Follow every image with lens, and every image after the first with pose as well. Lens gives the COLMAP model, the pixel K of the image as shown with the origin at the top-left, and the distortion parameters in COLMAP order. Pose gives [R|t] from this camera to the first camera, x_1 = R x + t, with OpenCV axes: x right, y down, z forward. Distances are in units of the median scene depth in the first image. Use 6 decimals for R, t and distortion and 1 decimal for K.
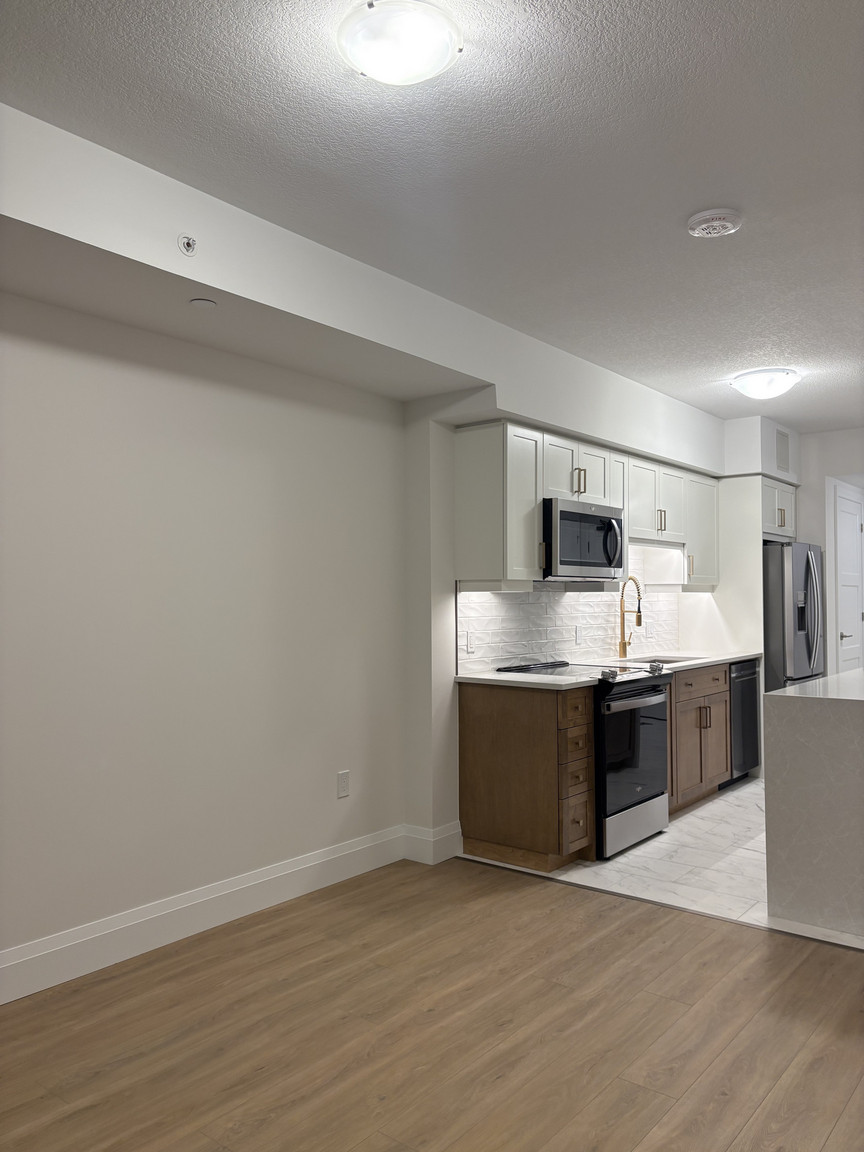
lens RADIAL K [[862.5, 0, 422.6], [0, 862.5, 581.5], [0, 0, 1]] dist [0.047066, -0.055522]
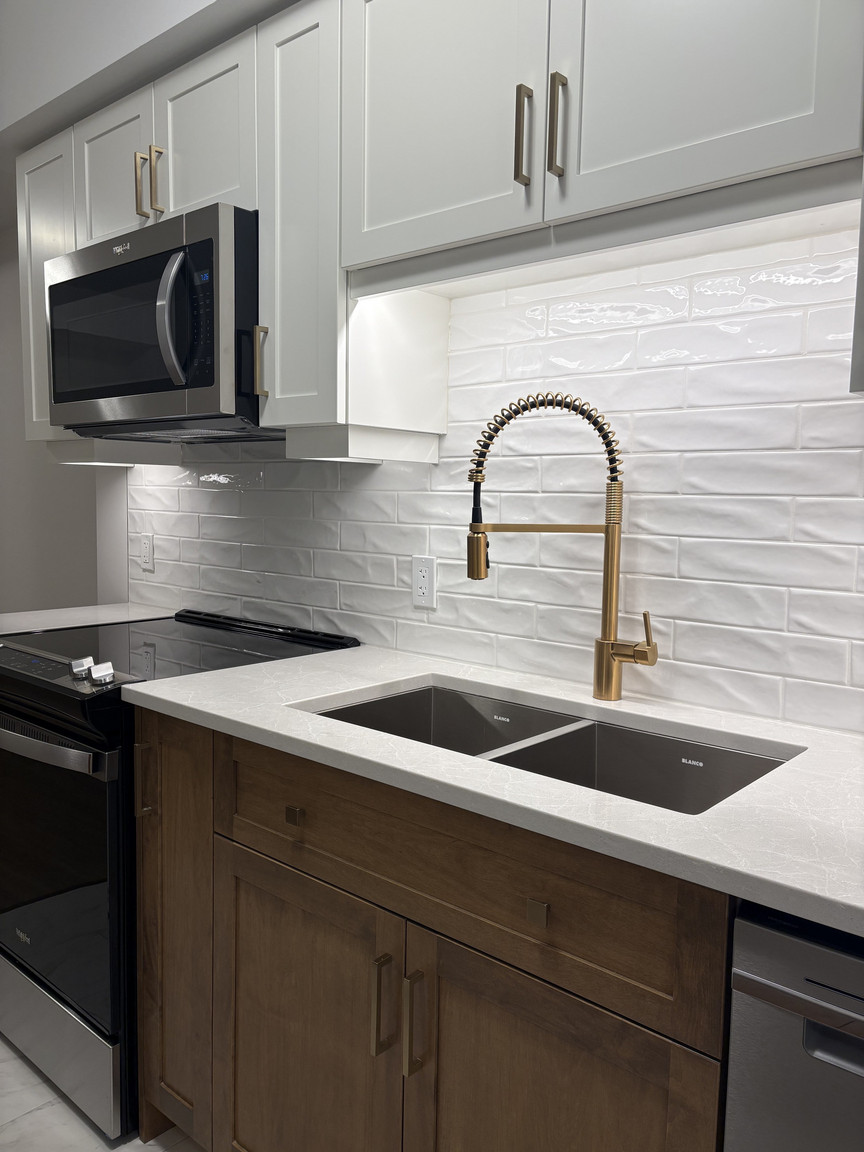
lens RADIAL K [[862.5, 0, 434.4], [0, 862.5, 577.6], [0, 0, 1]] dist [0.047066, -0.055522]
pose [[-0.031812, 0.093007, -0.995157, 0.637997], [-0.002808, 0.995649, 0.093143, 0.031372], [0.999490, 0.005757, -0.031413, 1.209399]]
